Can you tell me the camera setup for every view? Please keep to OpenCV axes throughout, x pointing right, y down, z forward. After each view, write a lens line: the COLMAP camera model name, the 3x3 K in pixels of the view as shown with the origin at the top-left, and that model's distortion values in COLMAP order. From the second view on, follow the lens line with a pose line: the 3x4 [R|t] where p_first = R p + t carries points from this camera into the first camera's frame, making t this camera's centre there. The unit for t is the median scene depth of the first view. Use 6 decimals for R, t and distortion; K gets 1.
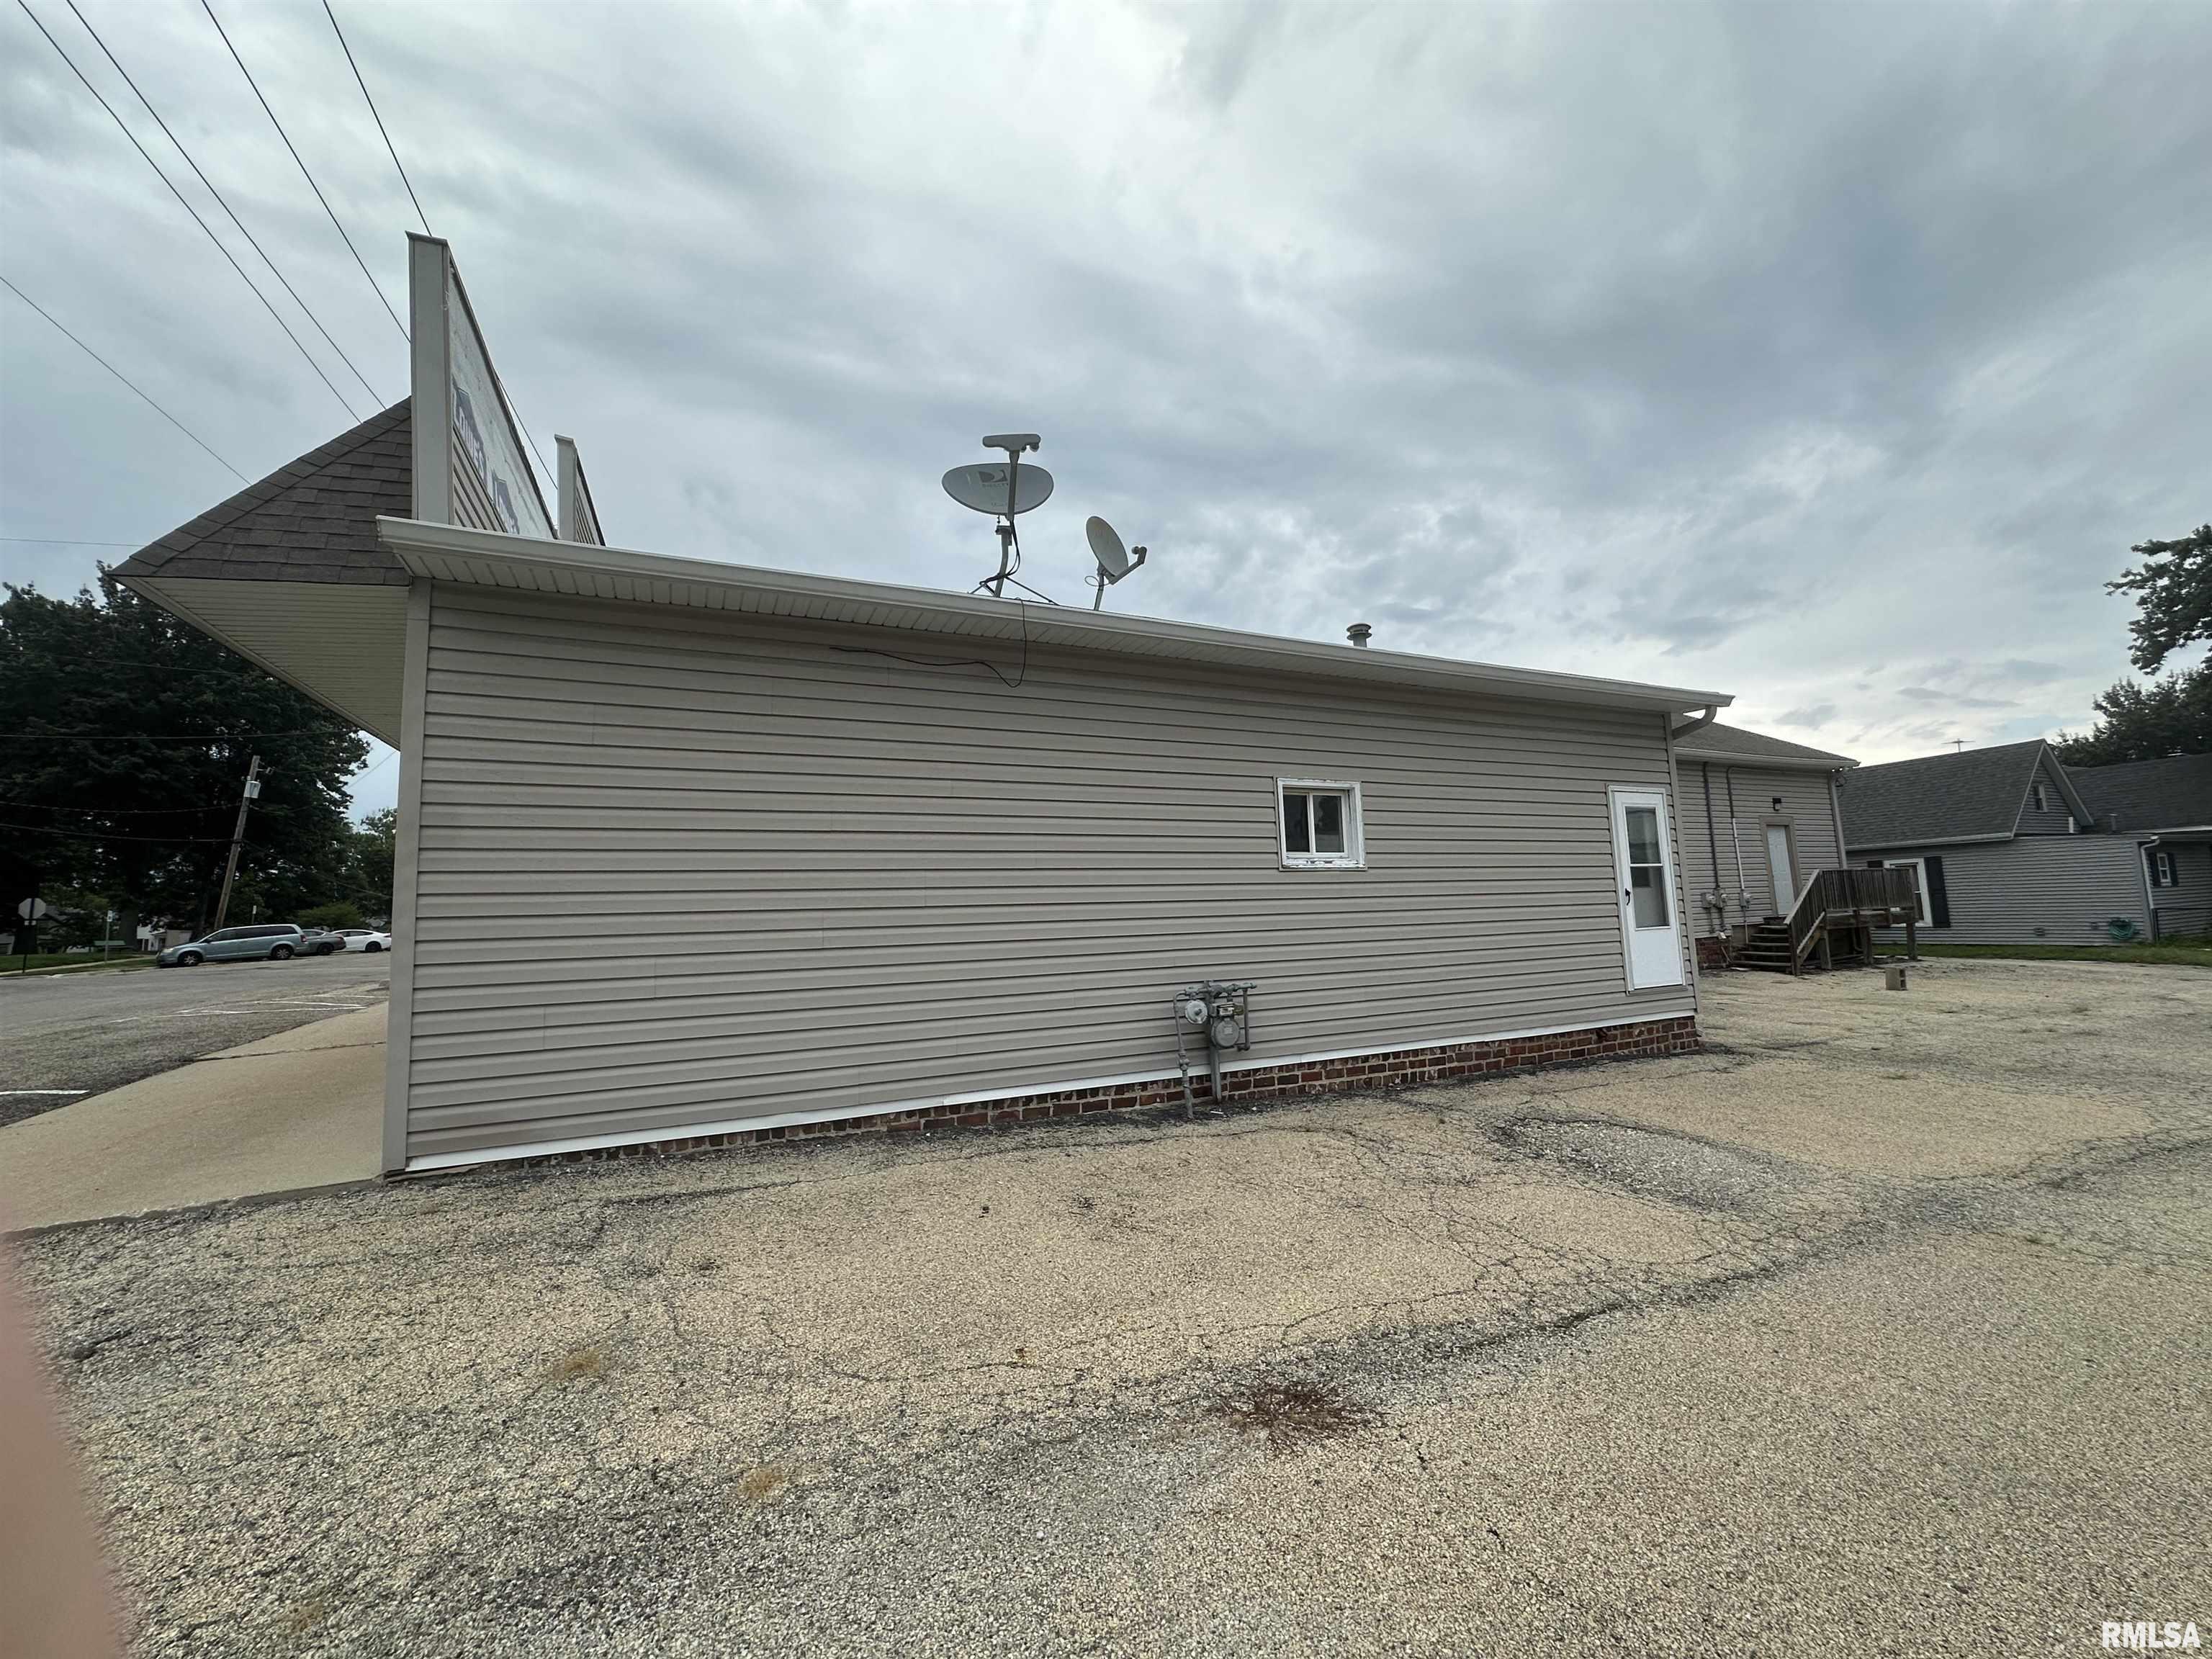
lens RADIAL K [[877.1, 0, 1102.7], [0, 877.1, 826.9], [0, 0, 1]] dist [0.000110, 0.000344]
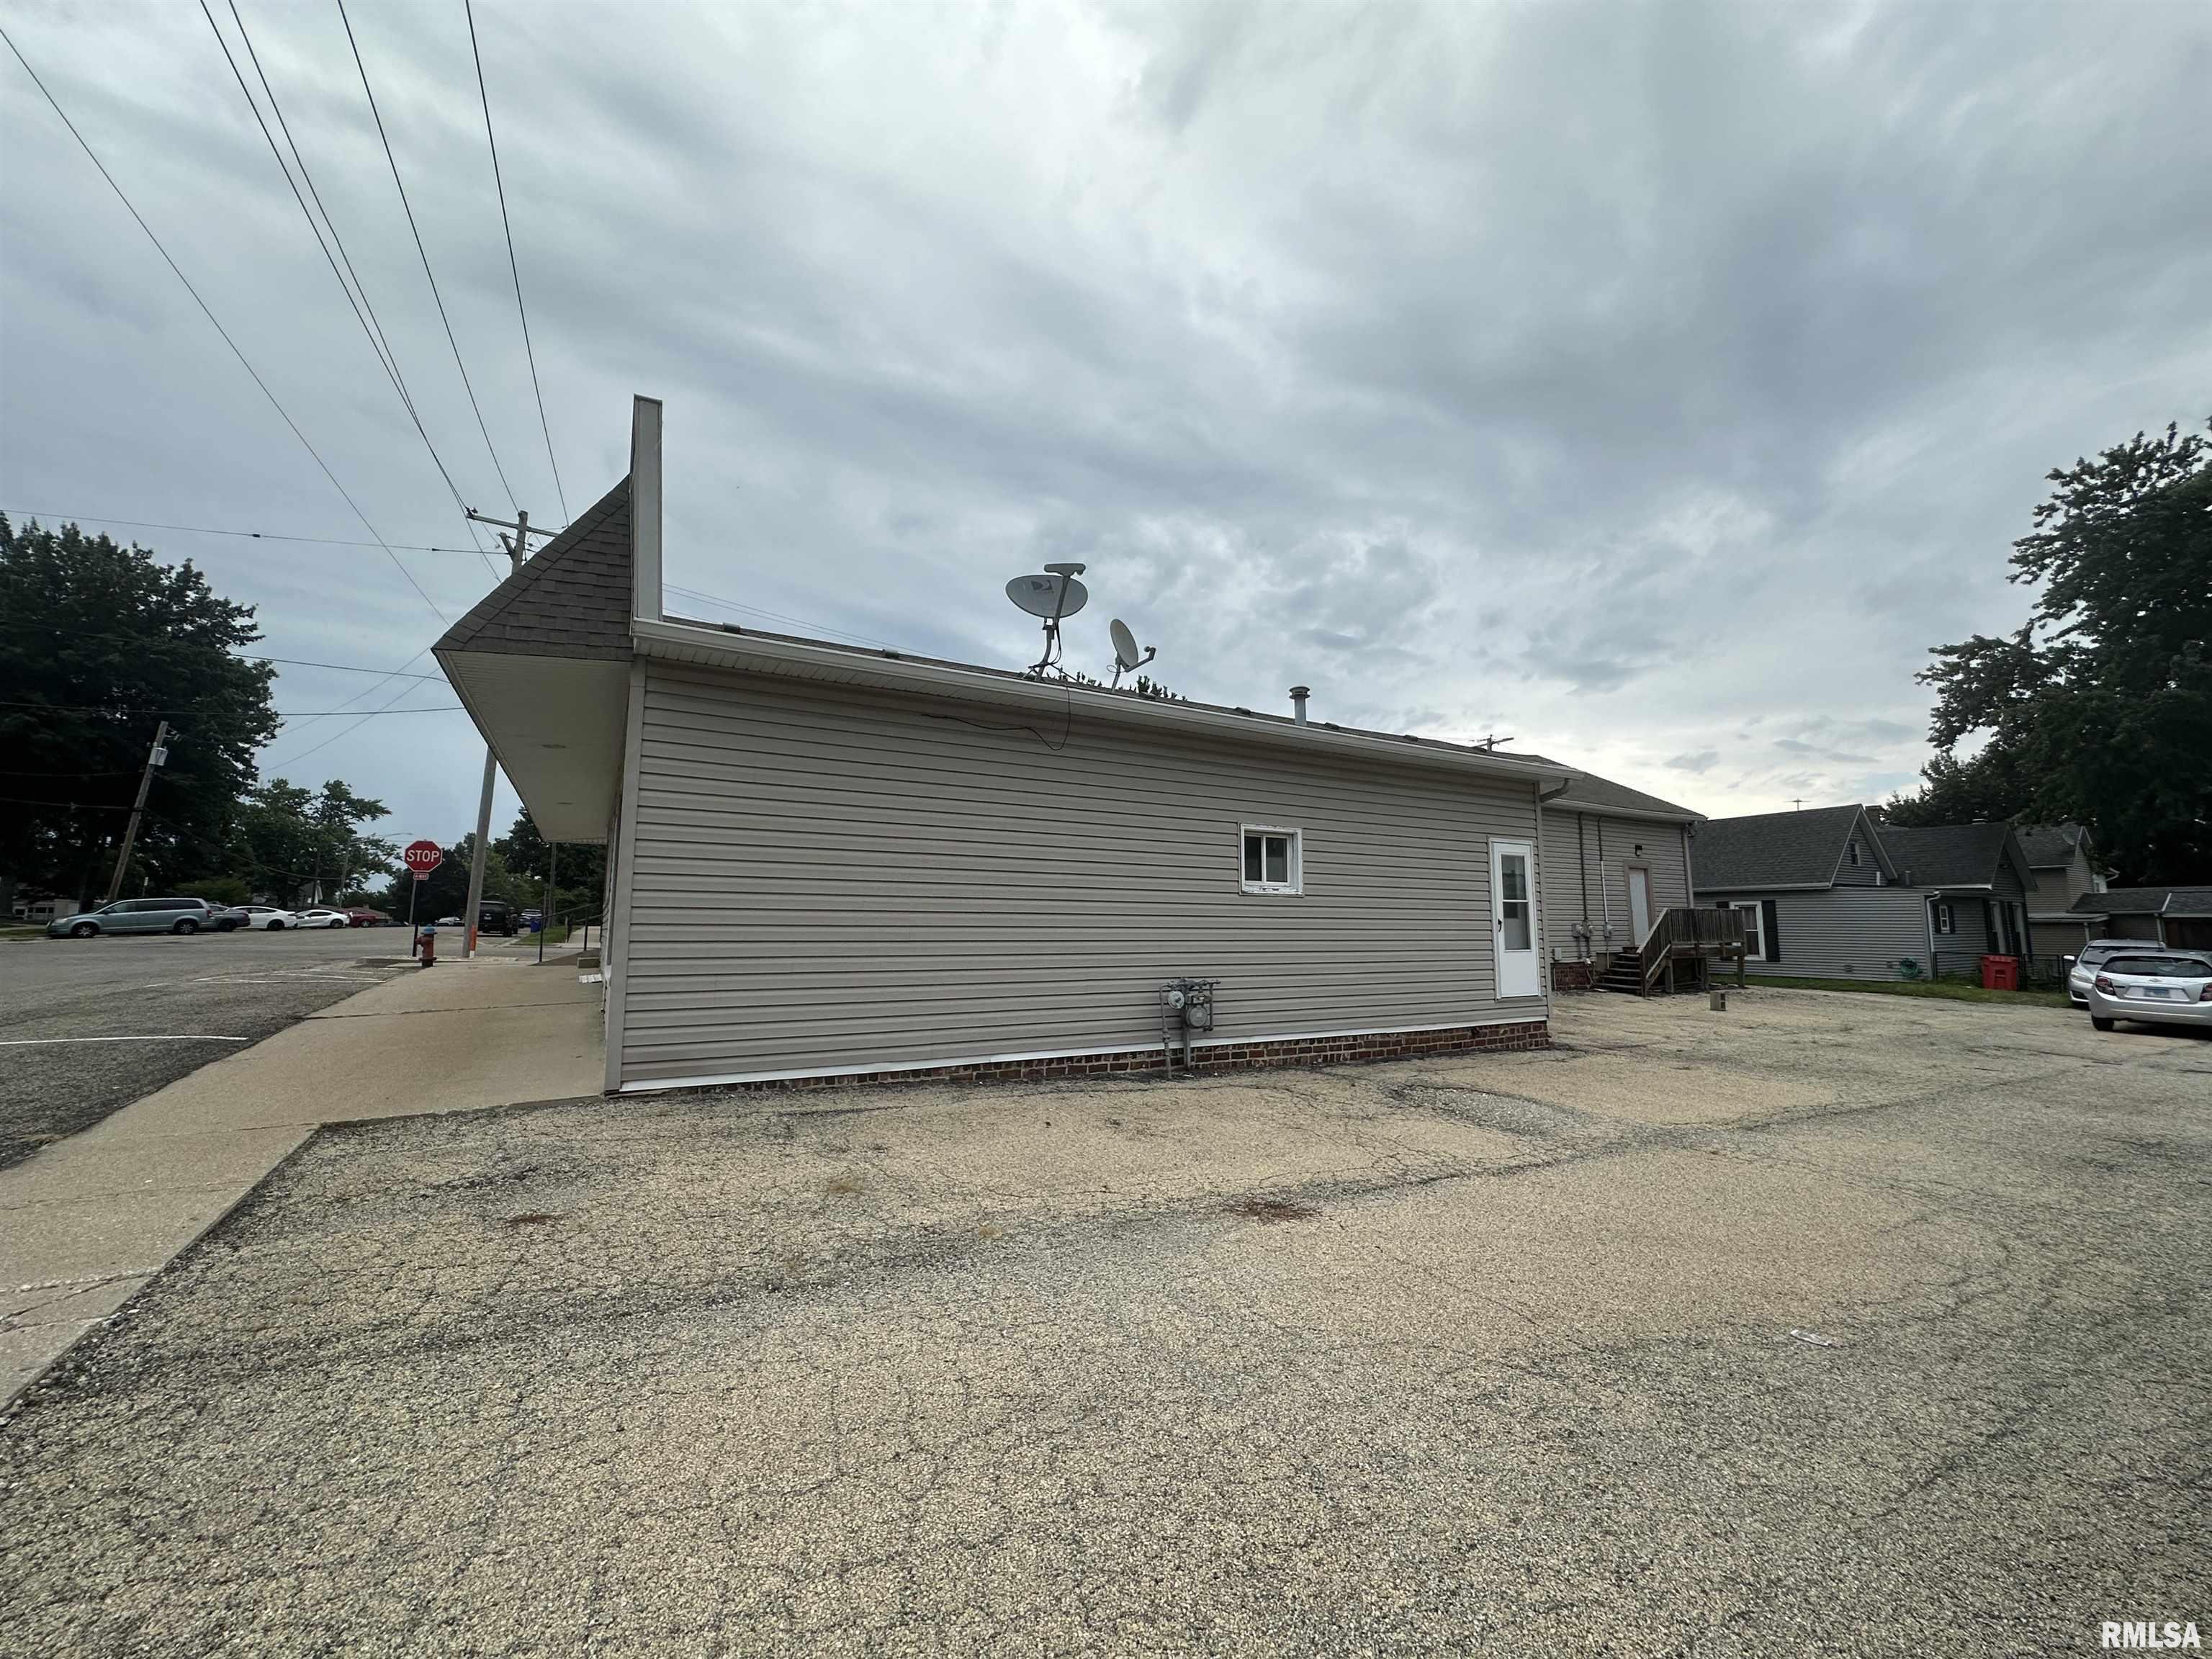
lens RADIAL K [[877.1, 0, 1099.8], [0, 877.1, 827.9], [0, 0, 1]] dist [0.000110, 0.000344]
pose [[0.995305, 0.048426, 0.083800, -0.113035], [-0.047759, 0.998809, -0.009946, -0.025119], [-0.084182, 0.005897, 0.996433, -0.267365]]
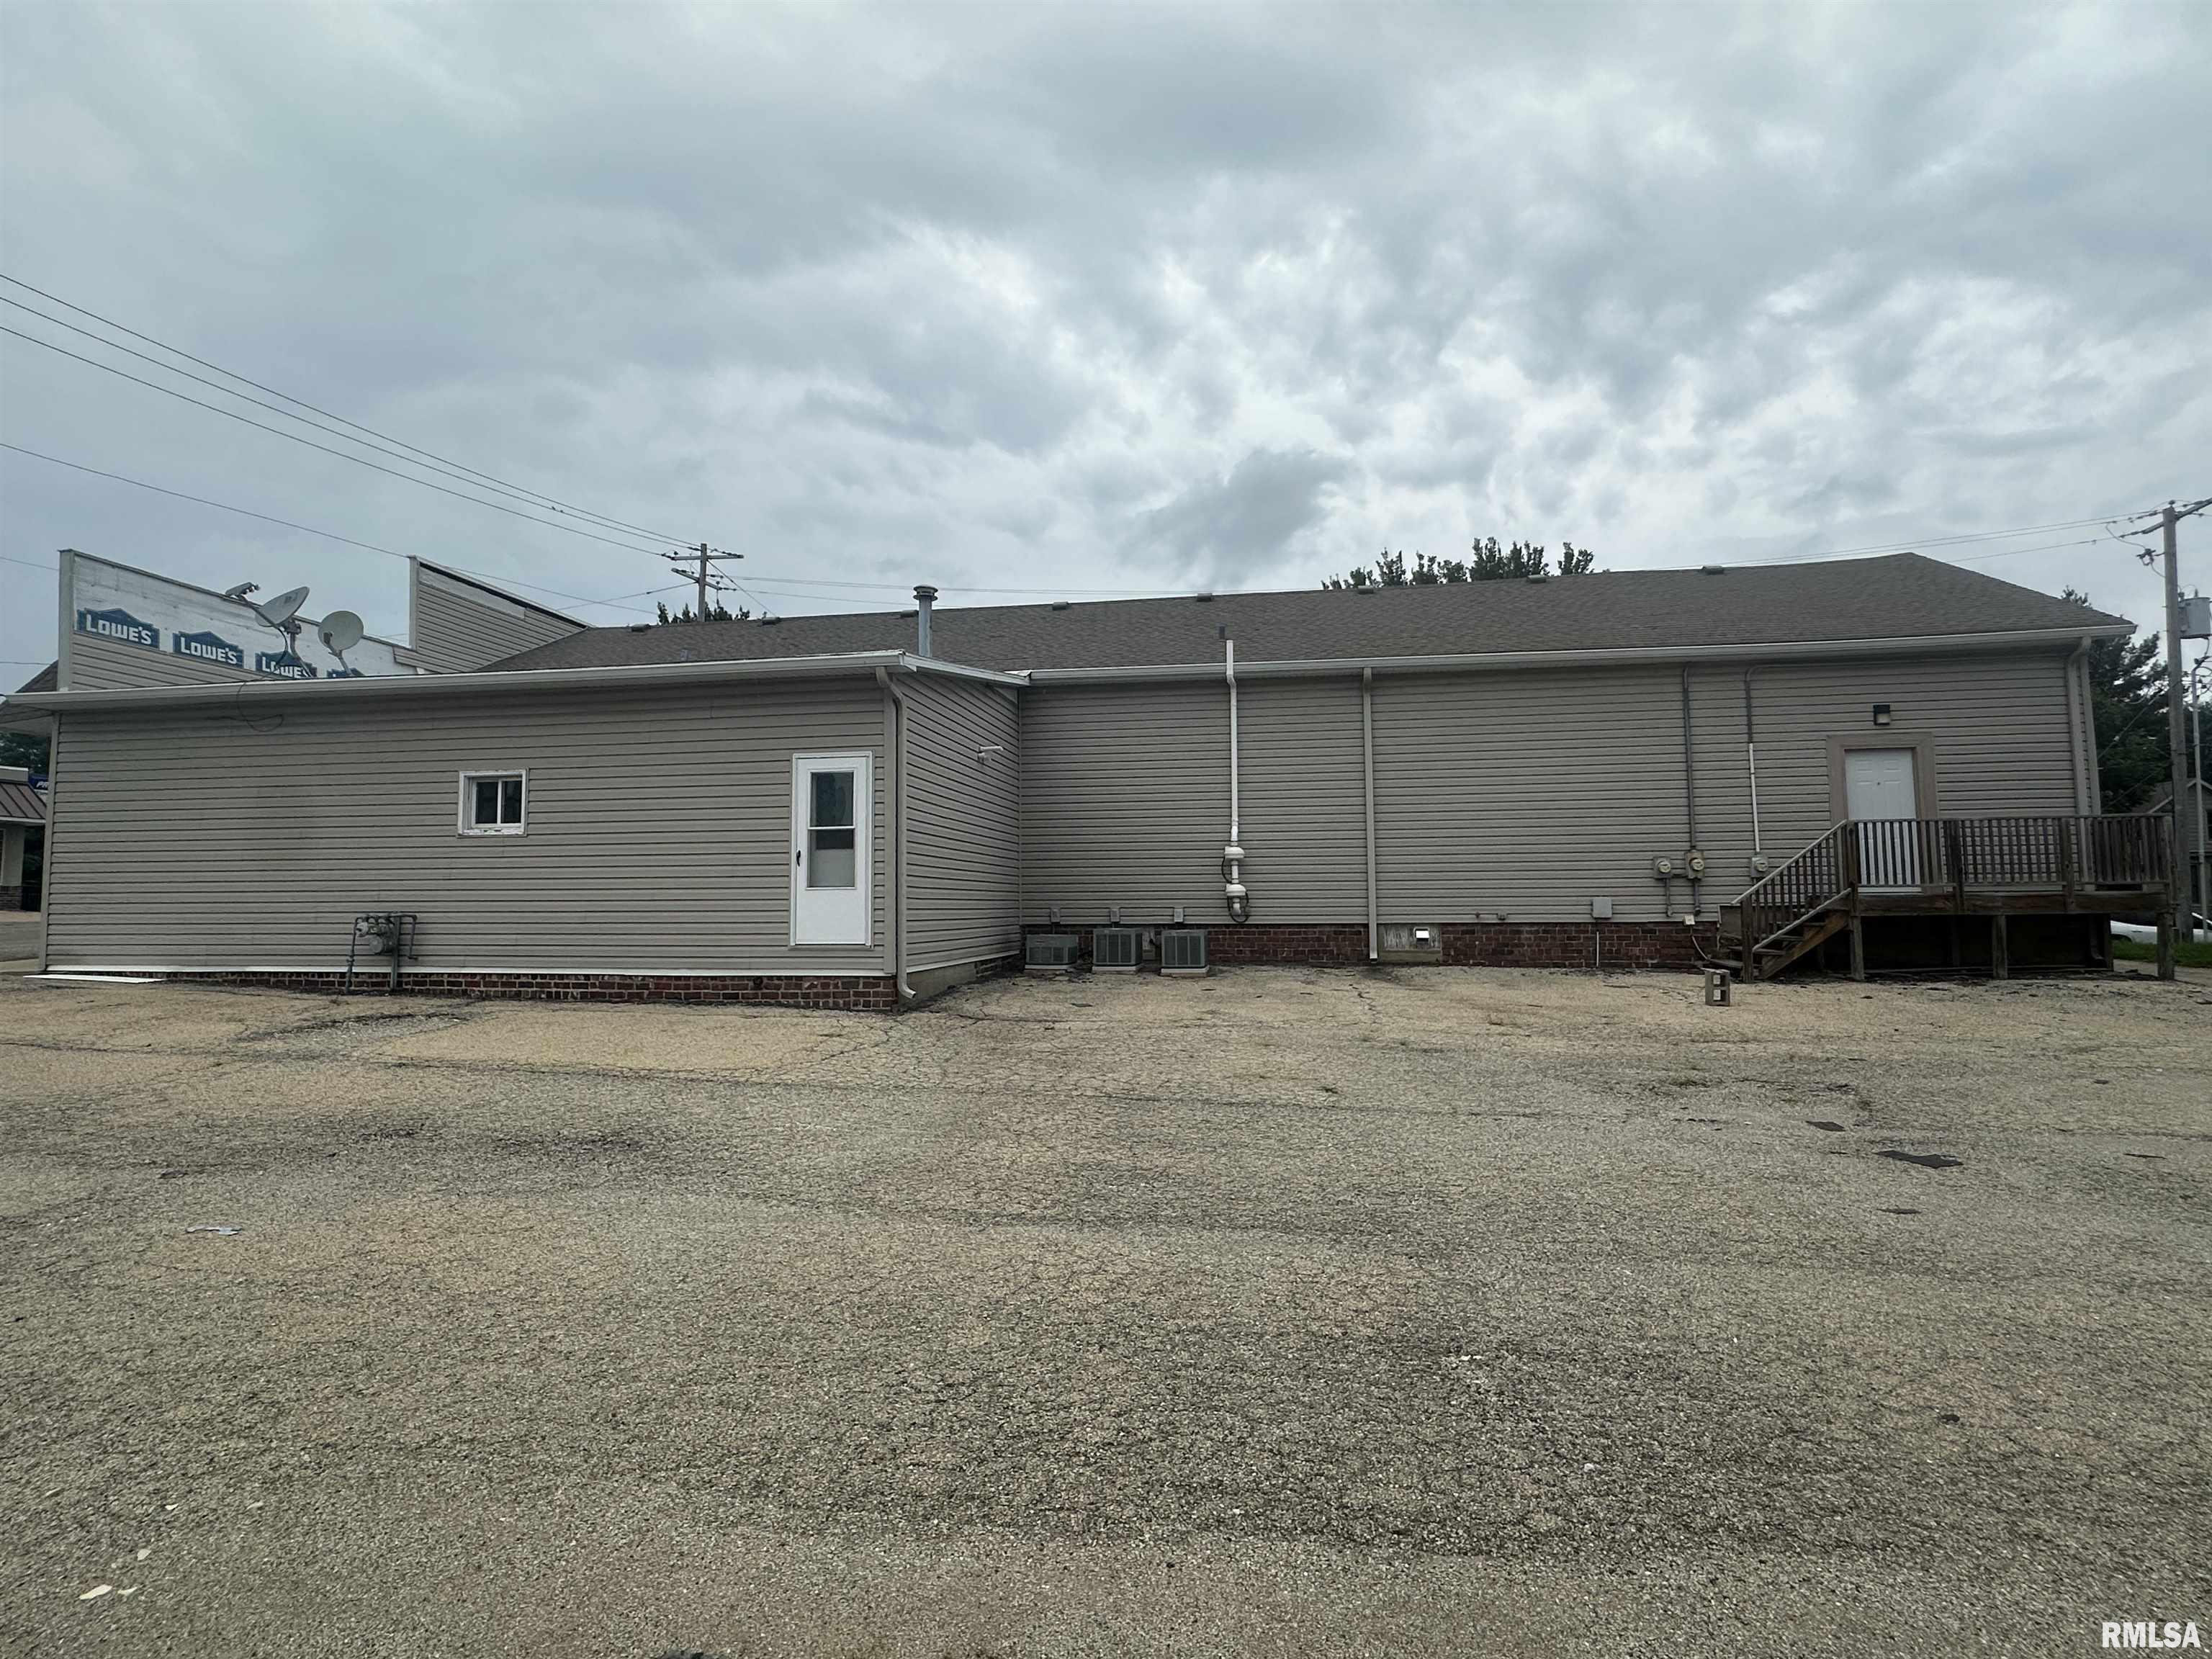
lens RADIAL K [[1035.4, 0, 1098.5], [0, 1035.4, 842.5], [0, 0, 1]] dist [0.001577, 0.000470]
pose [[0.819866, -0.002898, -0.572548, 1.915373], [0.039670, 0.997872, 0.051754, 0.012307], [0.571179, -0.065145, 0.818236, 0.218123]]
